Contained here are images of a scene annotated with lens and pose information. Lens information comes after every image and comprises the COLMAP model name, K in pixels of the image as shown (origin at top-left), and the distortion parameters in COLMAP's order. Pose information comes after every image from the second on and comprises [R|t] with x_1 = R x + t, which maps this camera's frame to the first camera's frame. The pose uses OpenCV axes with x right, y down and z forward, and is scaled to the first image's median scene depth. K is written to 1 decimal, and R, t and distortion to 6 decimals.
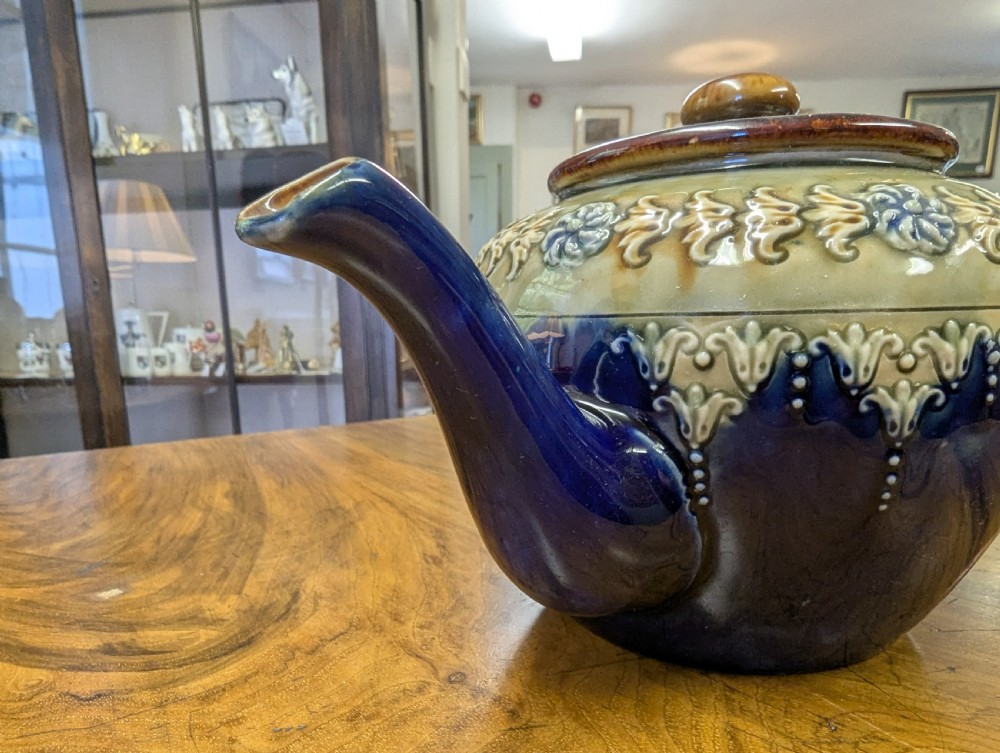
lens RADIAL K [[728.3, 0, 506.7], [0, 728.3, 434.2], [0, 0, 1]] dist [-0.007023, 0.002226]
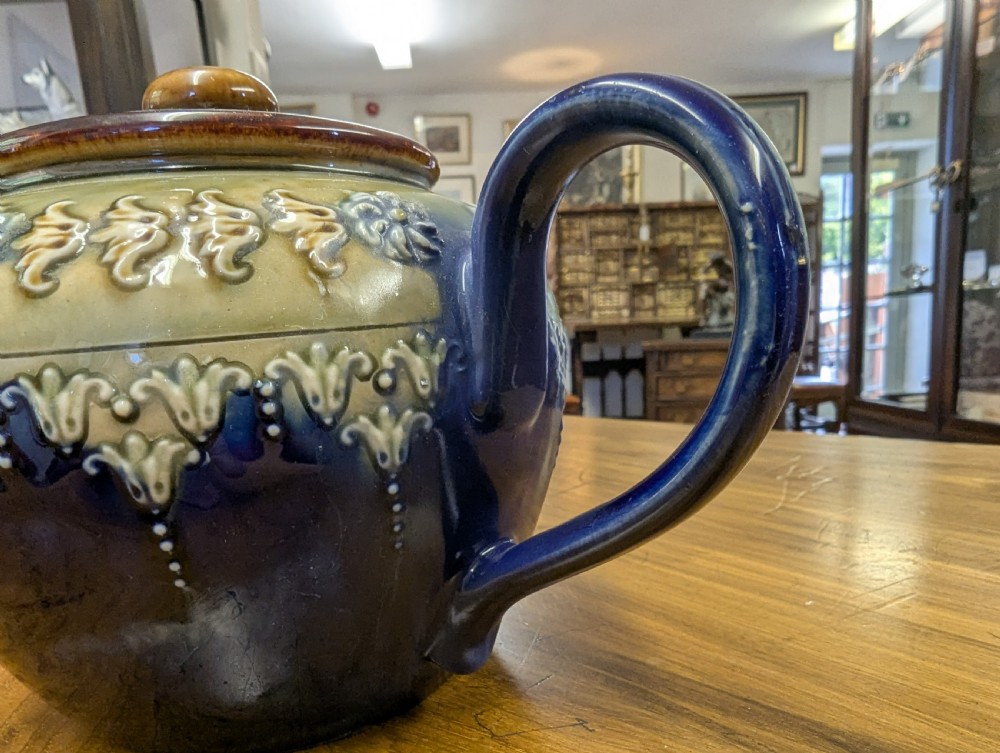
lens RADIAL K [[728.3, 0, 503.8], [0, 728.3, 422.4], [0, 0, 1]] dist [-0.007023, 0.002226]
pose [[0.984996, -0.077263, 0.154318, 0.298418], [0.081097, 0.996531, -0.018700, -0.029284], [-0.152338, 0.030934, 0.987844, 0.126592]]
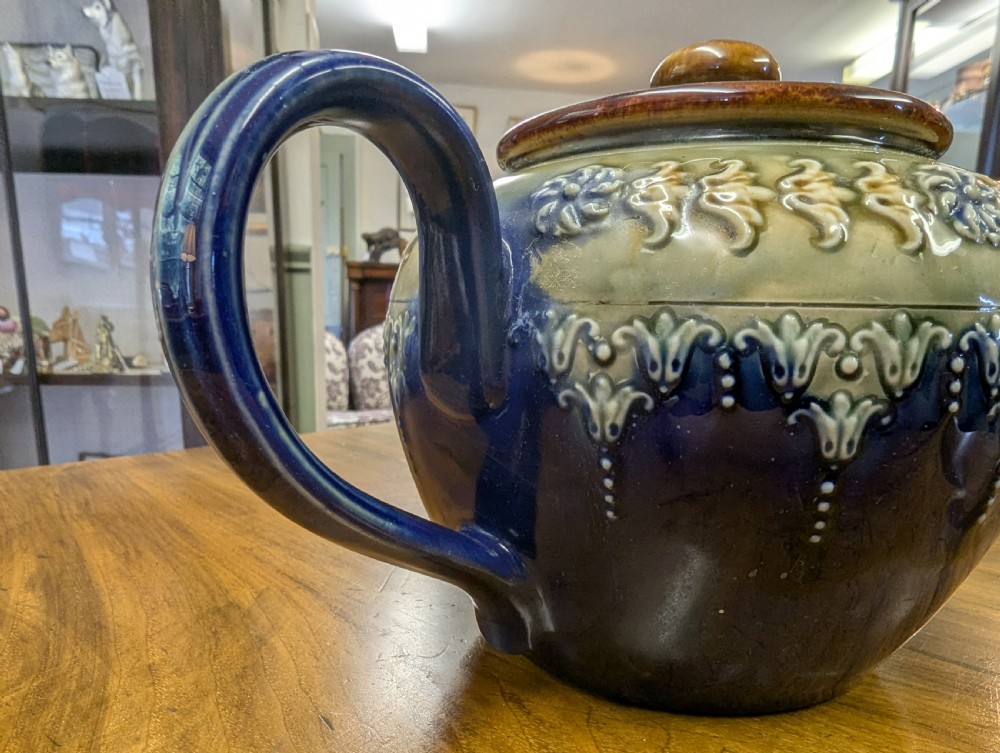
lens RADIAL K [[728.3, 0, 501.9], [0, 728.3, 428.6], [0, 0, 1]] dist [-0.007023, 0.002226]
pose [[0.977030, 0.002439, 0.213089, -0.130004], [-0.000673, 0.999965, -0.008358, -0.044530], [-0.213102, 0.008023, 0.976997, 0.319388]]
